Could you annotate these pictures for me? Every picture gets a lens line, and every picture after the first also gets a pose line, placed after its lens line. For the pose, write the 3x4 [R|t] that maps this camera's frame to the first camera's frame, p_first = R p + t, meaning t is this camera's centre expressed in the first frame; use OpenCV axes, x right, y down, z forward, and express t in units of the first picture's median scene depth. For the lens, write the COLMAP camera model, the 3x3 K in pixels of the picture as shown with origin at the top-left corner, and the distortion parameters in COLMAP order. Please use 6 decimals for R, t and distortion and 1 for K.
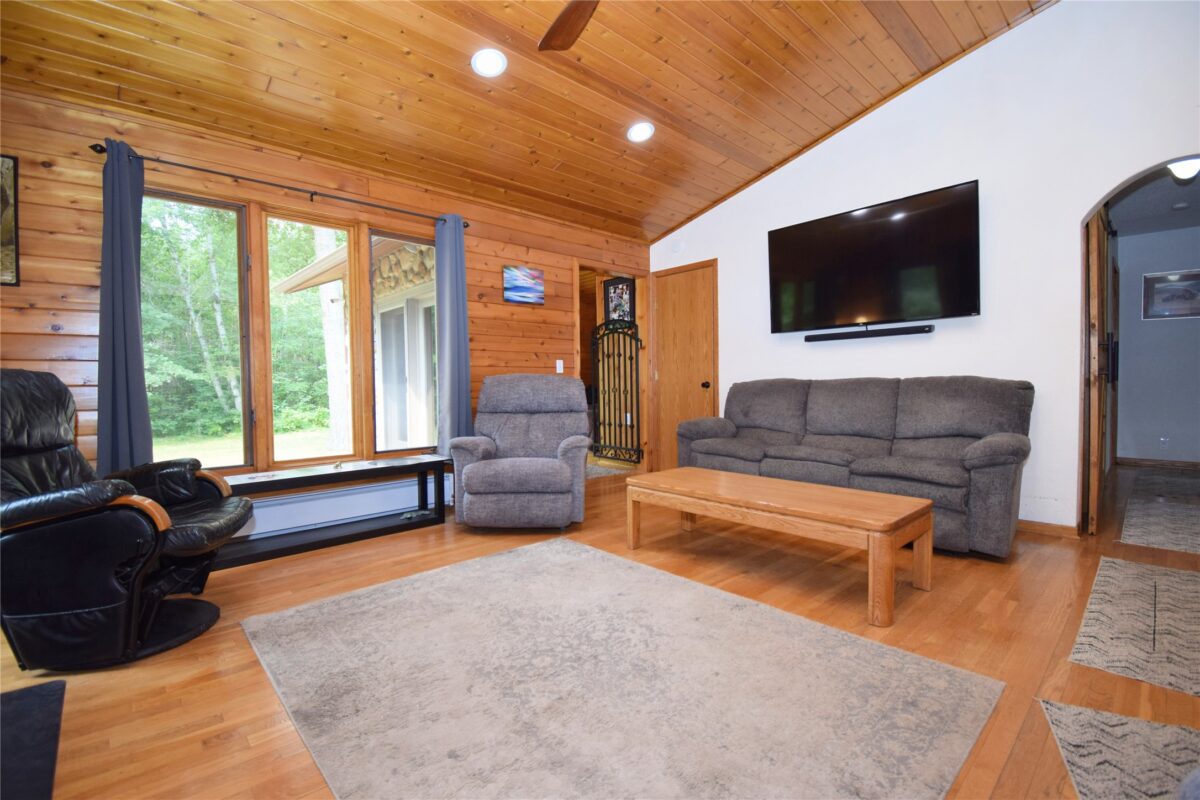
lens RADIAL K [[533.9, 0, 602.3], [0, 533.9, 402.9], [0, 0, 1]] dist [0.023829, -0.024780]
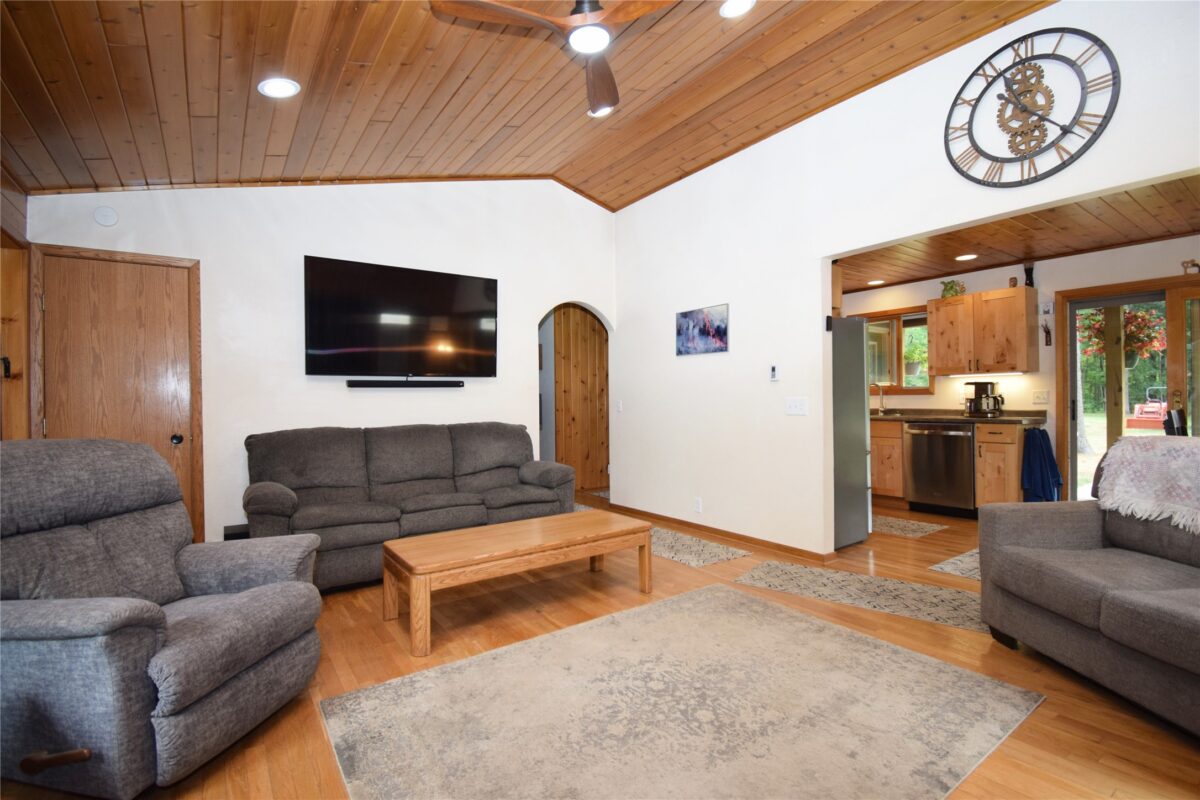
lens RADIAL K [[544.5, 0, 617.1], [0, 544.5, 400.2], [0, 0, 1]] dist [0.000558, -0.000164]
pose [[0.110823, 0.011835, 0.993770, -0.703271], [0.046008, 0.998796, -0.017026, -0.074321], [-0.992775, 0.047608, 0.110145, 0.599047]]
